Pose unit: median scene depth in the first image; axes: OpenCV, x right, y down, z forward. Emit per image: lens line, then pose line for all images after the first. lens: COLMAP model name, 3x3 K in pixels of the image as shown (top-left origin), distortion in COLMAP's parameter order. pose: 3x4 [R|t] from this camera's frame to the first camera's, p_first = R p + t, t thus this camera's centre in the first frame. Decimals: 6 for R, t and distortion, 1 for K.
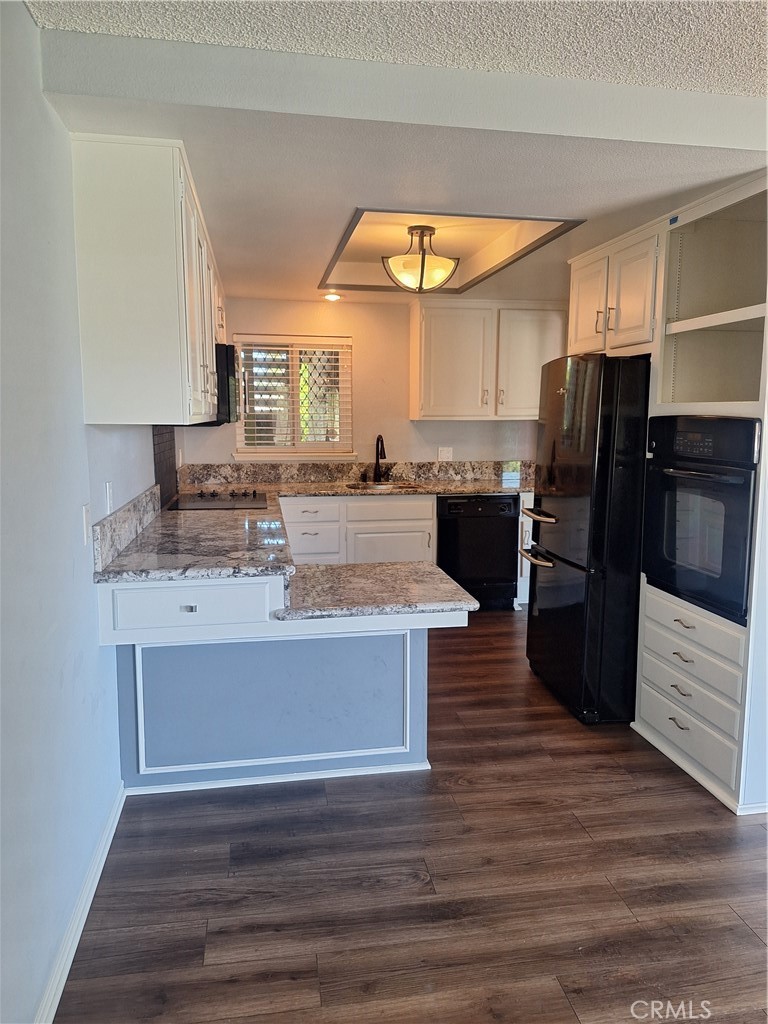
lens RADIAL K [[725.0, 0, 385.3], [0, 725.0, 513.5], [0, 0, 1]] dist [0.036502, -0.040993]
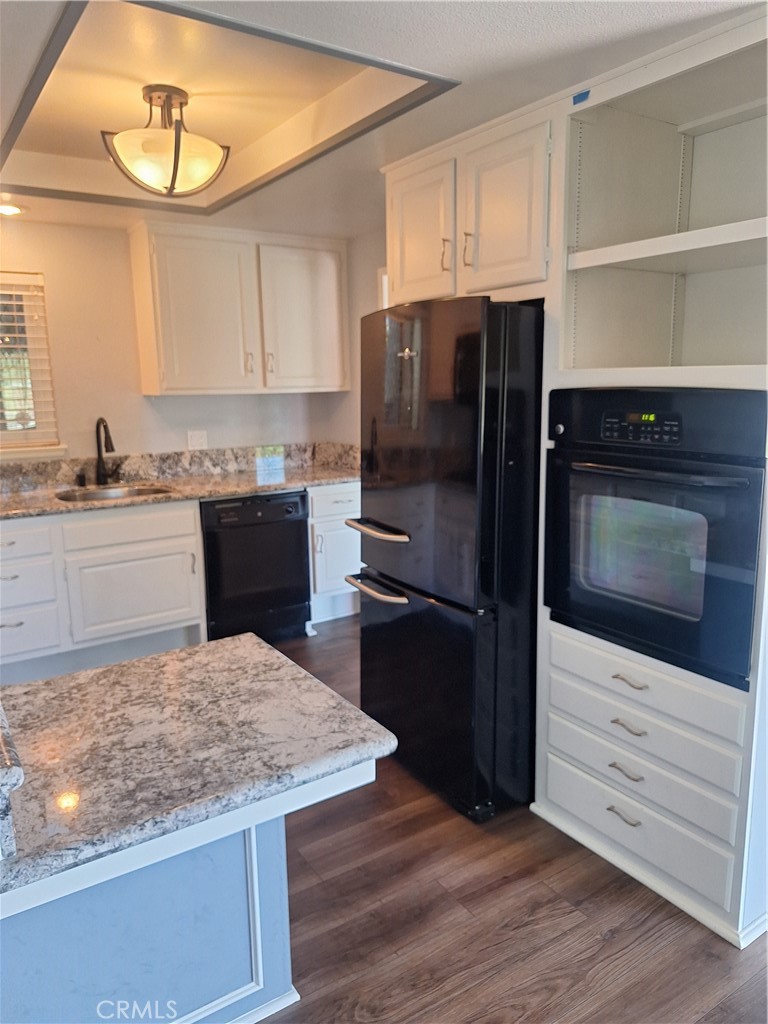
lens RADIAL K [[725.0, 0, 385.0], [0, 725.0, 507.0], [0, 0, 1]] dist [0.036502, -0.040993]
pose [[0.915440, -0.087360, 0.392858, -0.063678], [0.072242, 0.995971, 0.053135, -0.064339], [-0.395917, -0.020261, 0.918063, 0.393670]]
